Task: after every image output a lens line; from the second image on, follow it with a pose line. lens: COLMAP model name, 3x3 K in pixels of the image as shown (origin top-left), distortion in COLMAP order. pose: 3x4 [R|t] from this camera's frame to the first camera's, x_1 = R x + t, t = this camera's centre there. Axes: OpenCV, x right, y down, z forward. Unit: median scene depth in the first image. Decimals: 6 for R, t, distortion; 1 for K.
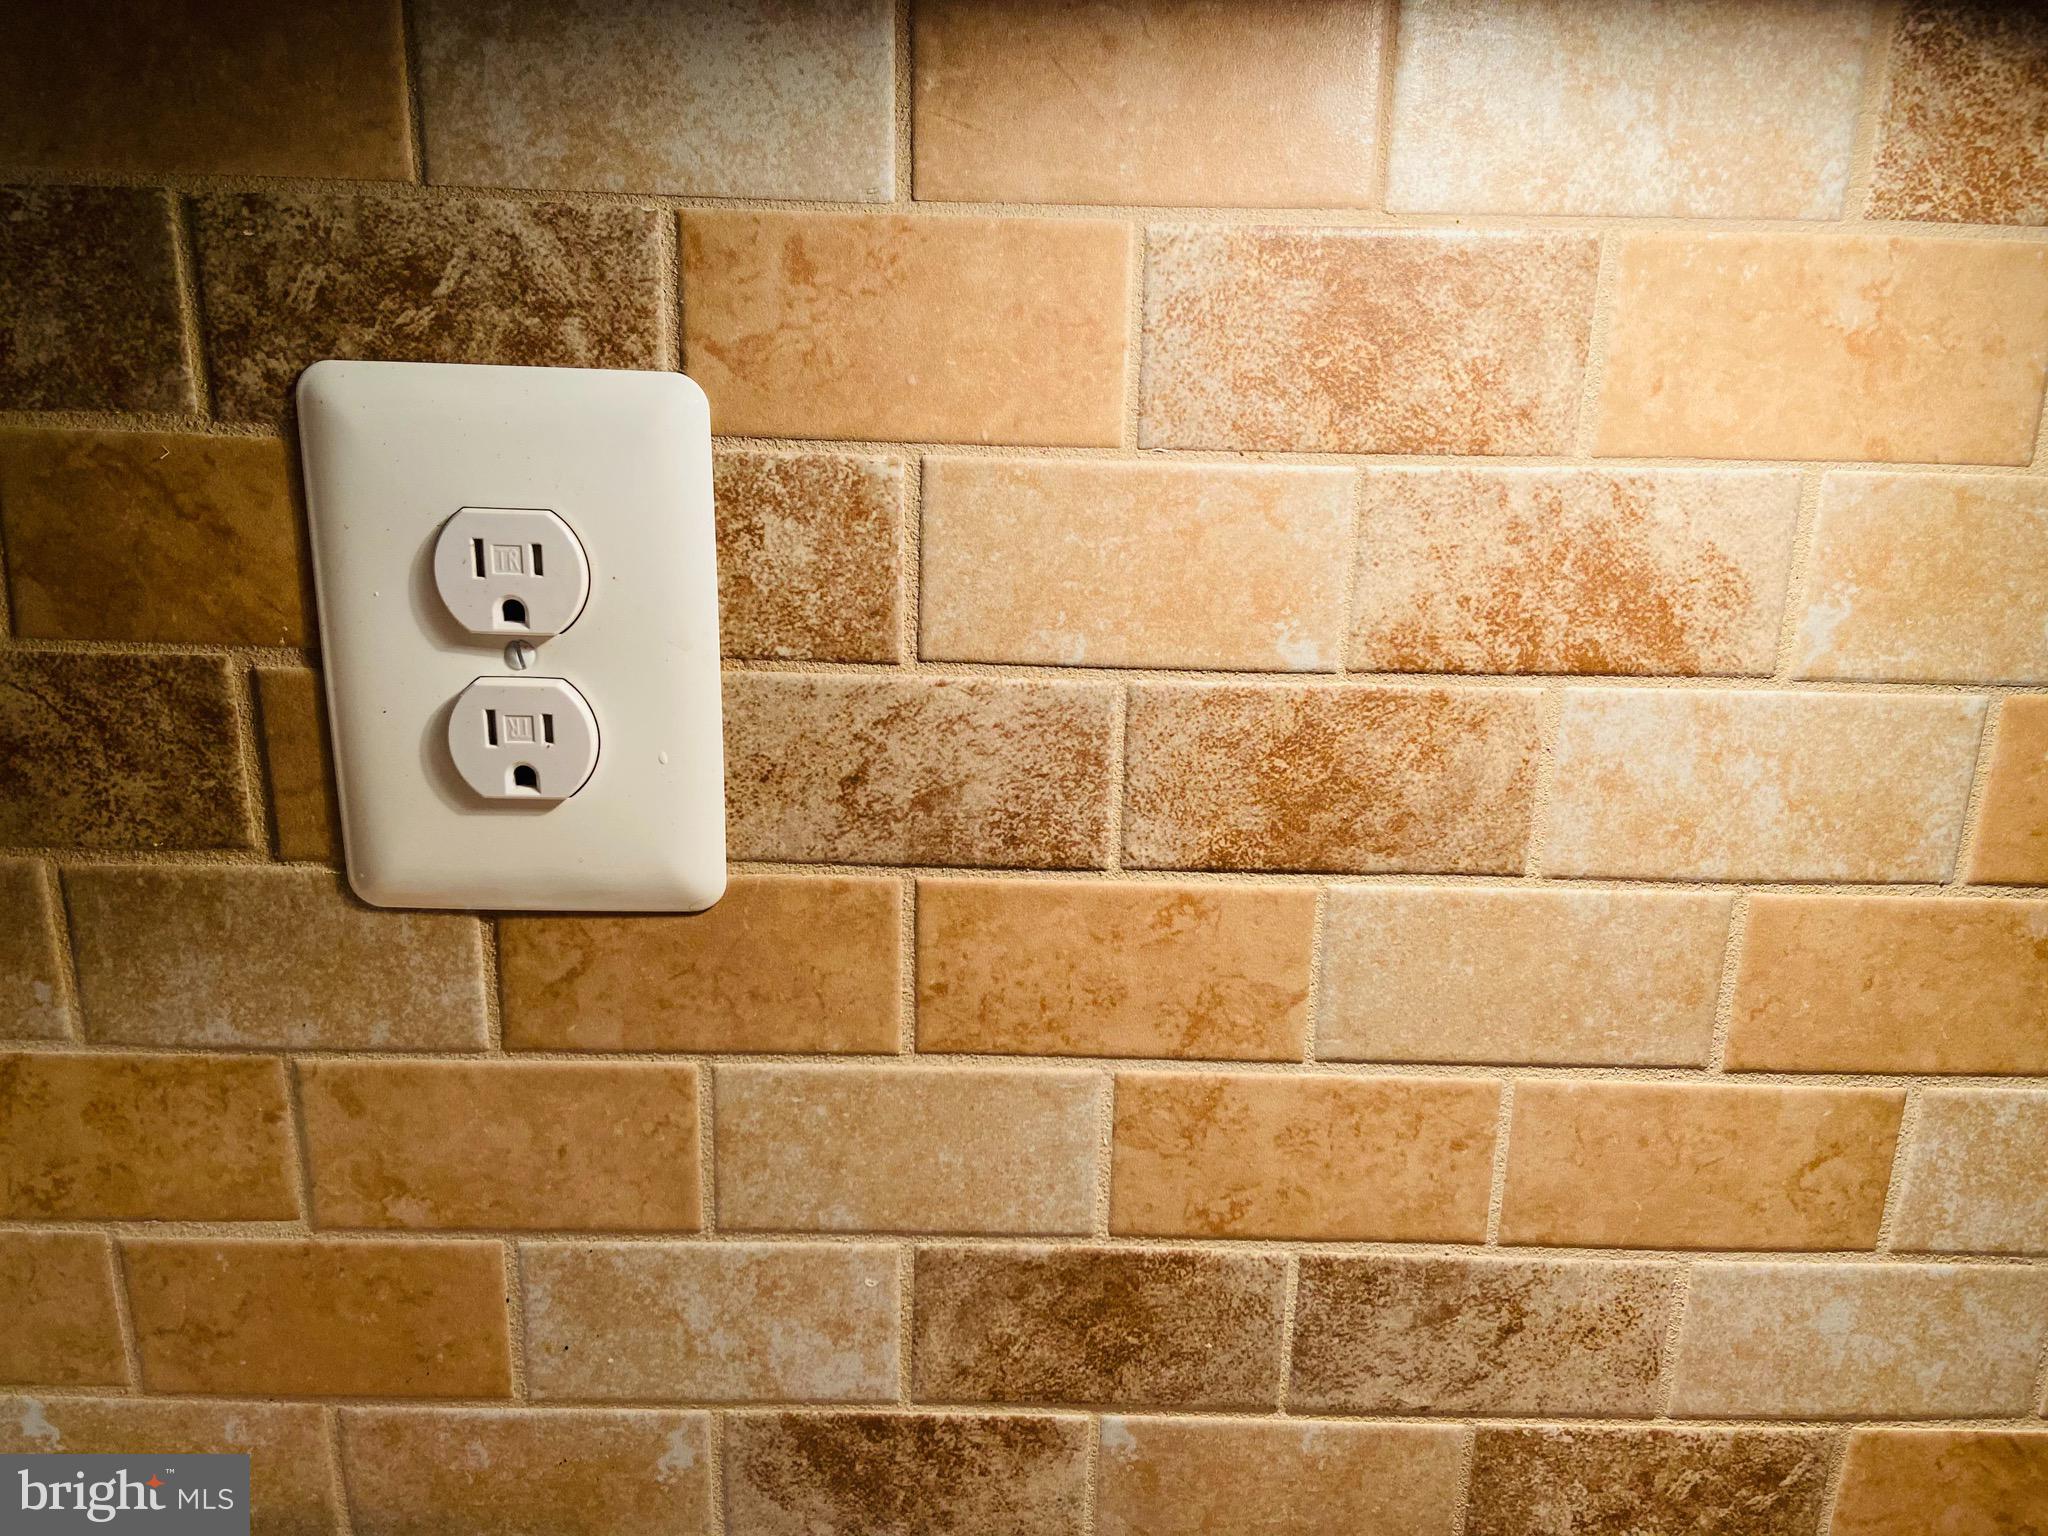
lens RADIAL K [[1536.9, 0, 1027.0], [0, 1536.9, 766.4], [0, 0, 1]] dist [0.100757, -0.107786]
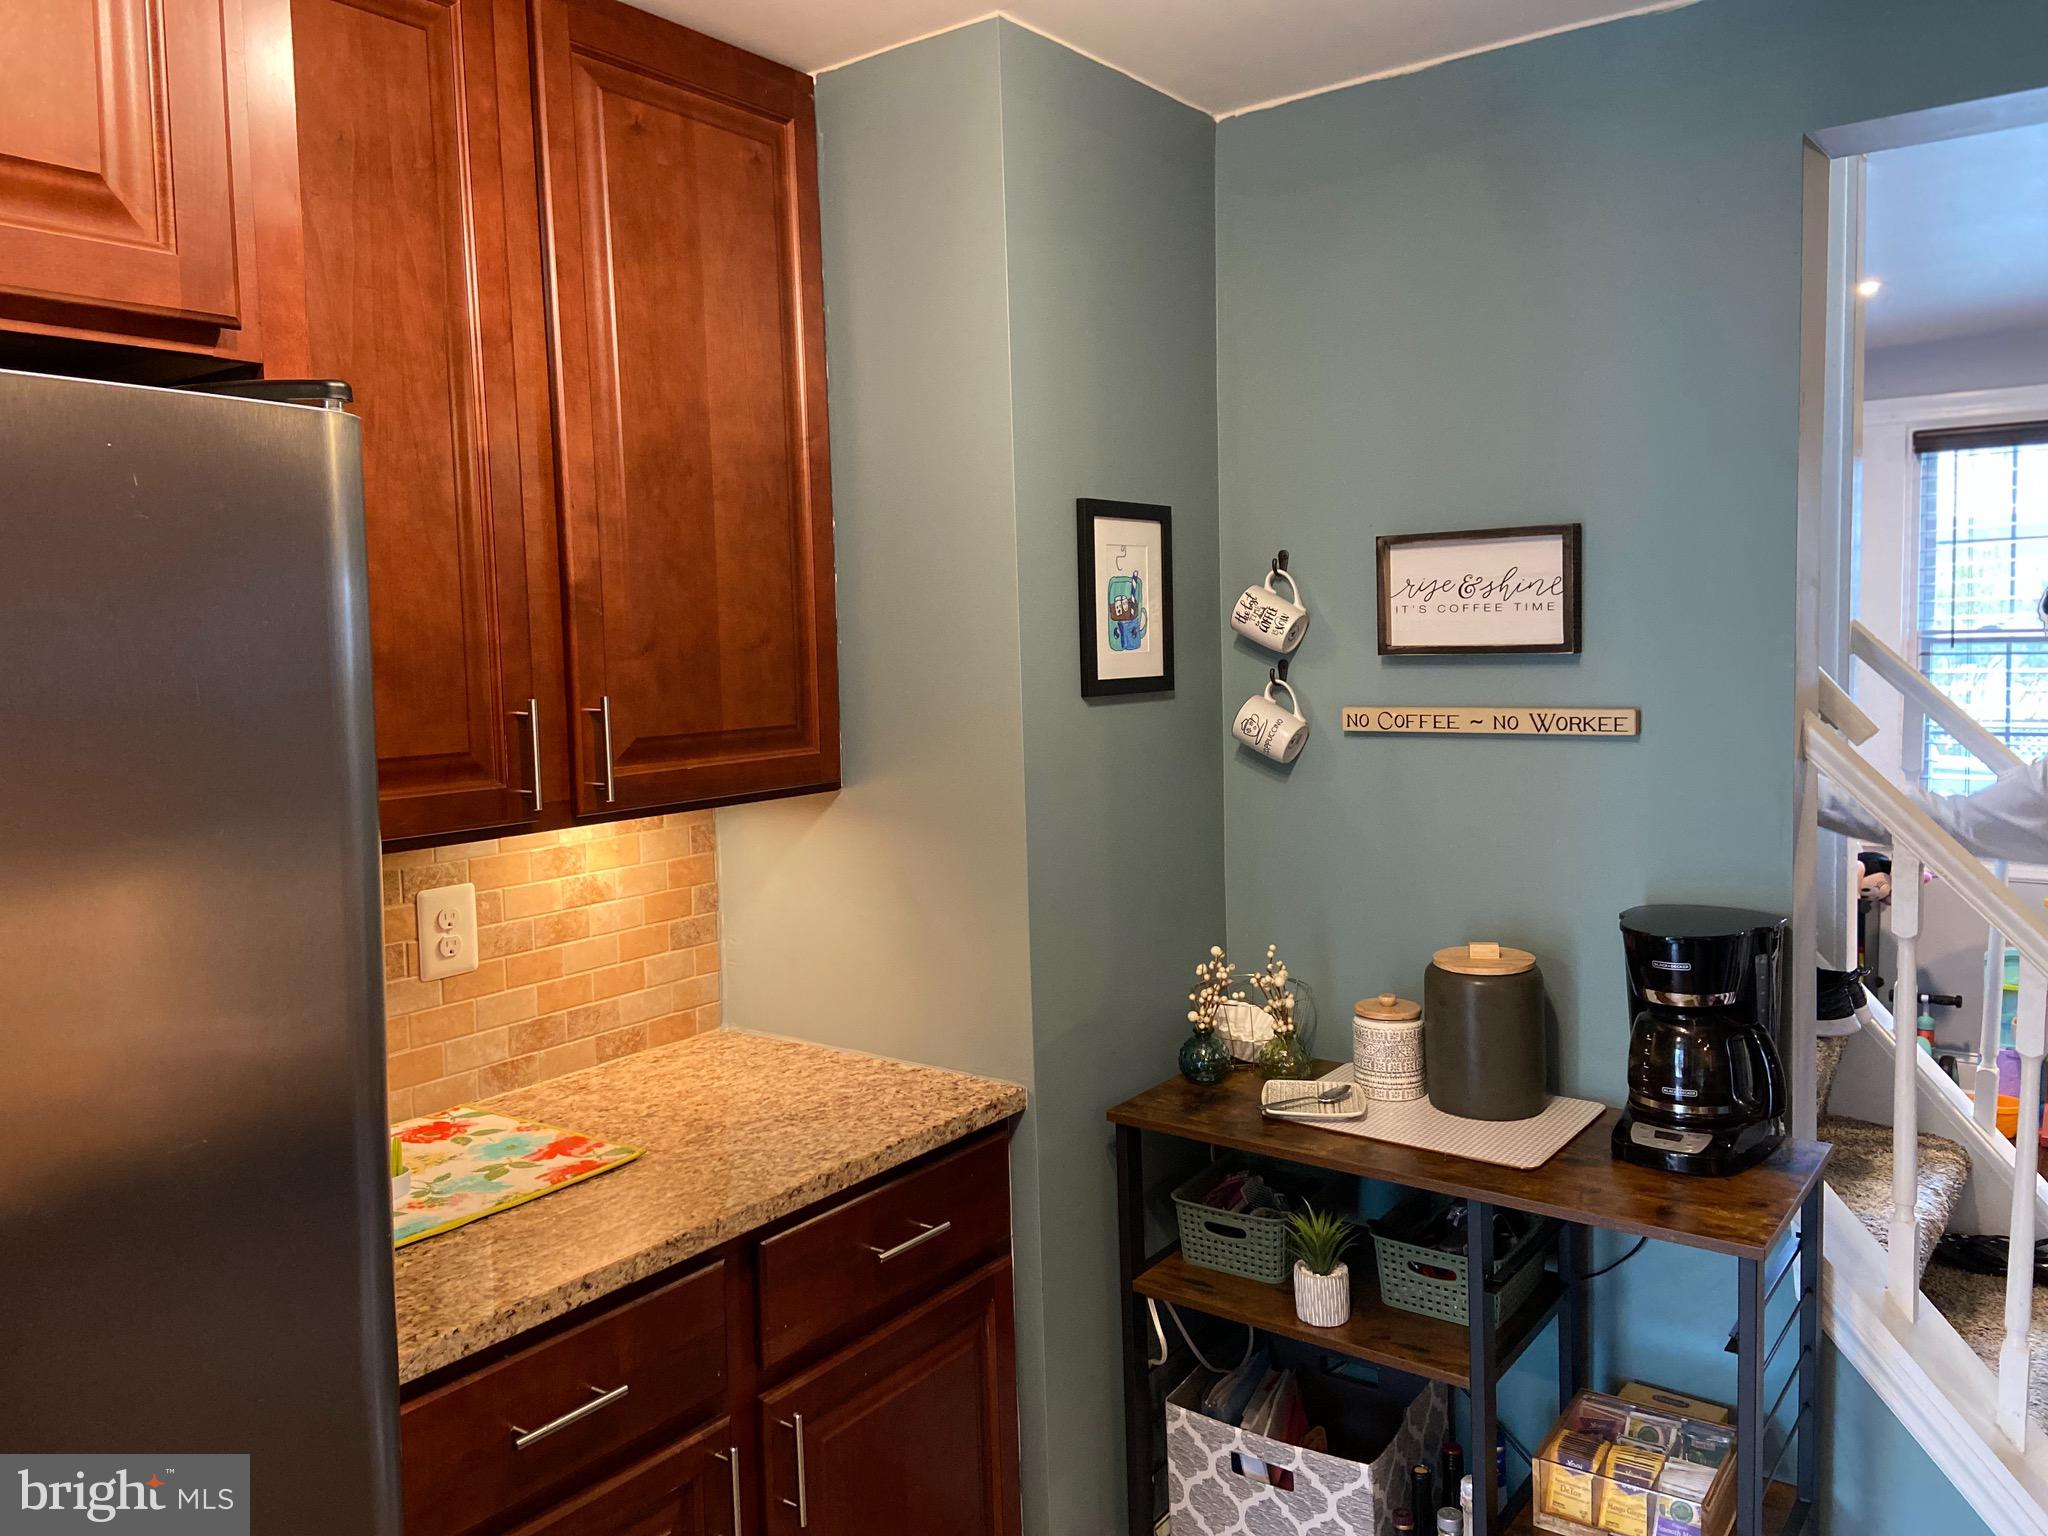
lens RADIAL K [[1536.9, 0, 1019.1], [0, 1536.9, 756.0], [0, 0, 1]] dist [0.100757, -0.107786]
pose [[0.603604, -0.102032, 0.790729, -3.642140], [0.257910, 0.963441, -0.072558, 0.277777], [-0.754417, 0.247733, 0.607852, -4.468694]]
